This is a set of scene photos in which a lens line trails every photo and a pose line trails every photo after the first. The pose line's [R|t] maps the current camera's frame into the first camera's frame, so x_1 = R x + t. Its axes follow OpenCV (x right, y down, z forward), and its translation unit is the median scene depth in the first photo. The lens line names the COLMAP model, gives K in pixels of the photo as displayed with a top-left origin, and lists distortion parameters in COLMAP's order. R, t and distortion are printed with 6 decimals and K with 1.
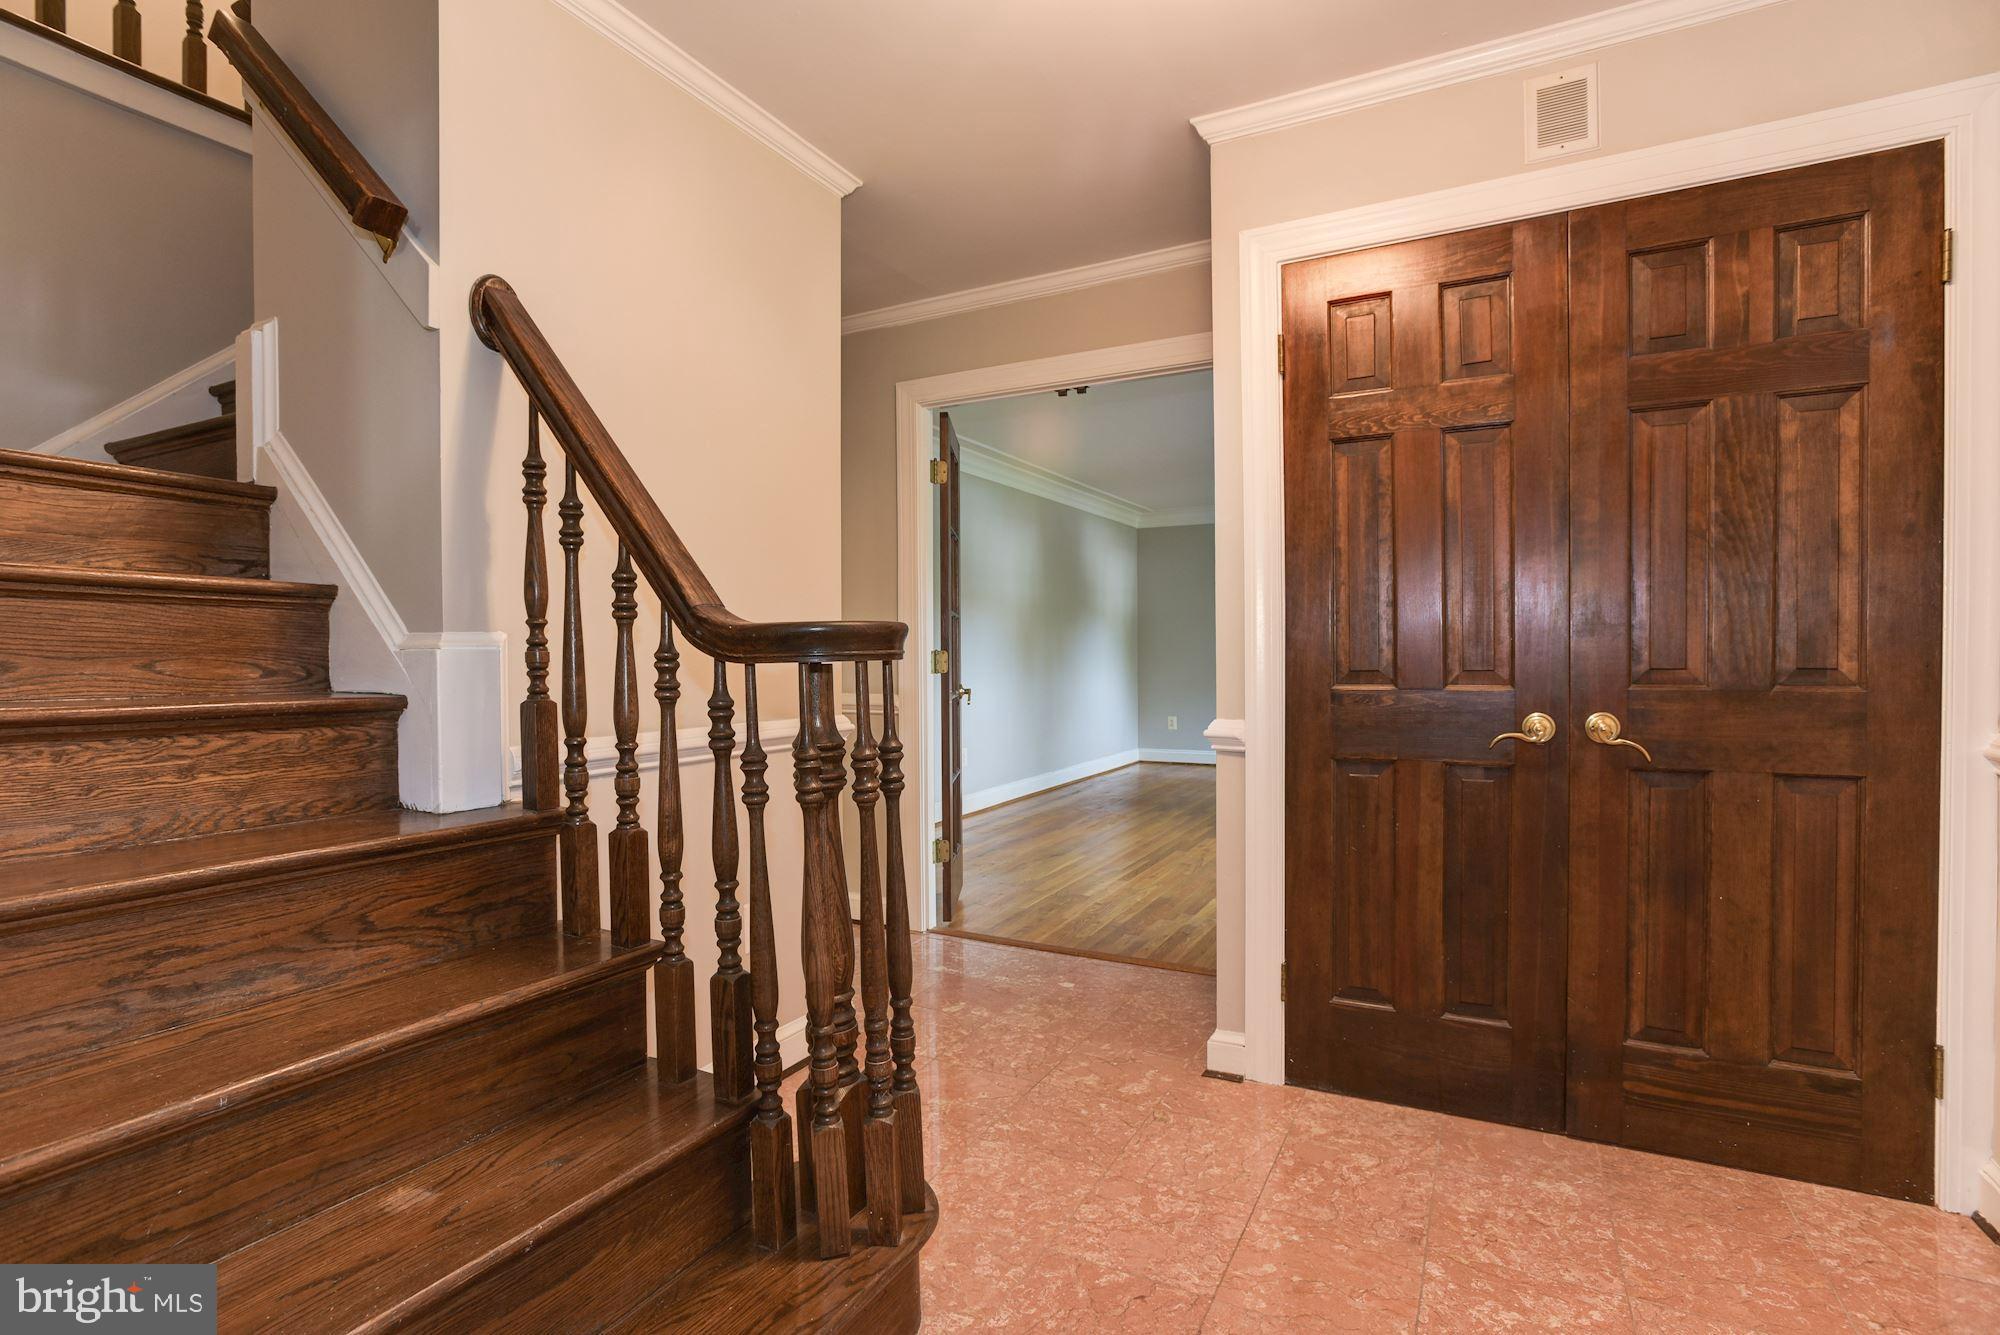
lens RADIAL K [[956.0, 0, 992.7], [0, 956.0, 656.7], [0, 0, 1]] dist [-0.026275, -0.000658]
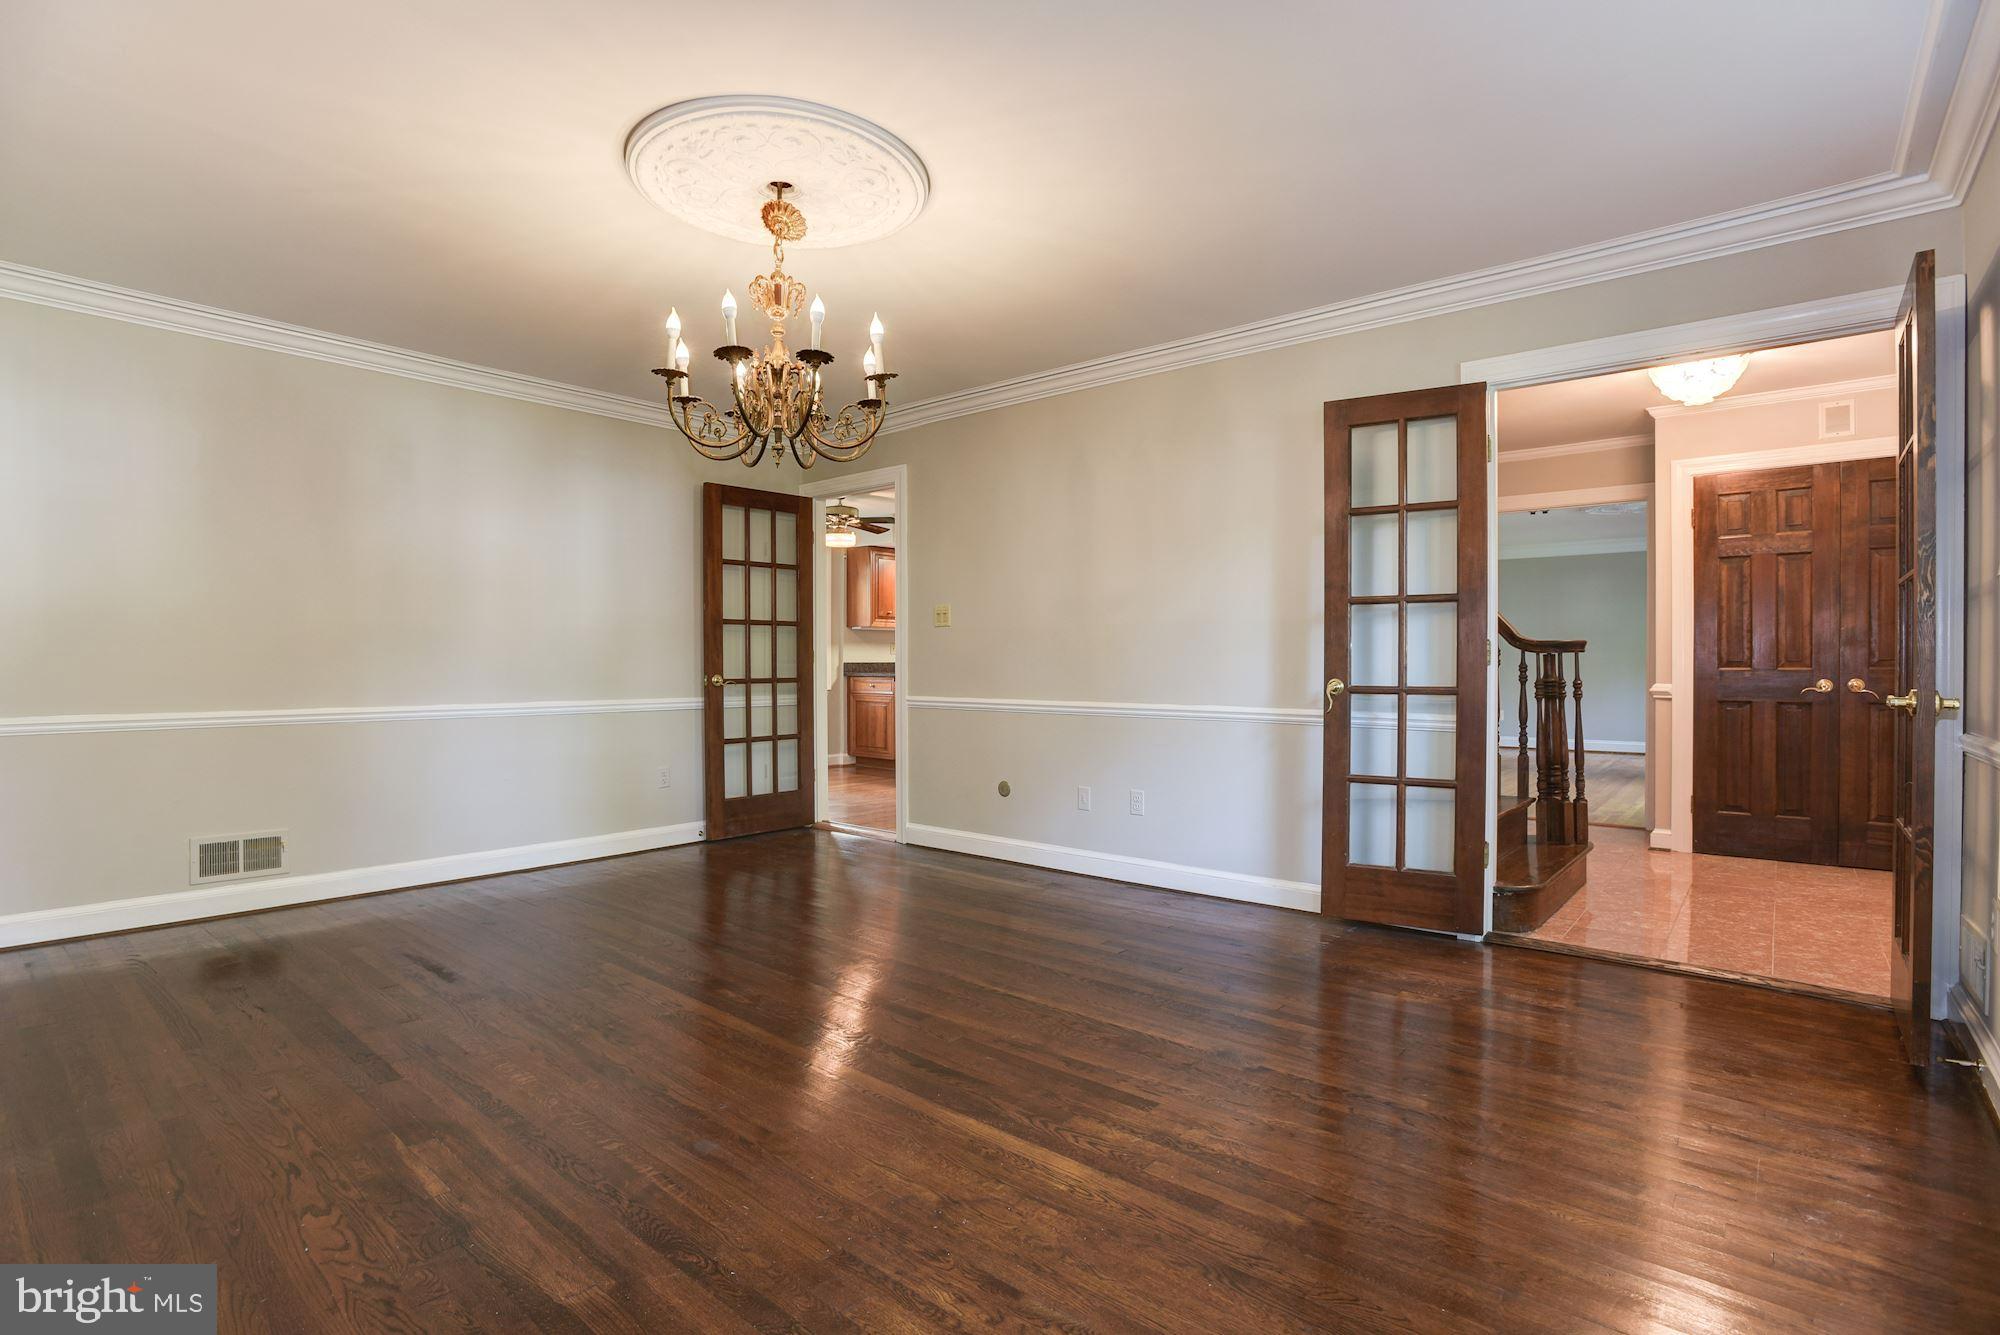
lens RADIAL K [[963.2, 0, 994.4], [0, 963.2, 657.6], [0, 0, 1]] dist [-0.021908, 0.000988]
pose [[0.981091, 0.006673, -0.193434, -0.932172], [-0.008232, 0.999940, -0.007261, 0.039164], [0.193374, 0.008716, 0.981086, -1.604860]]
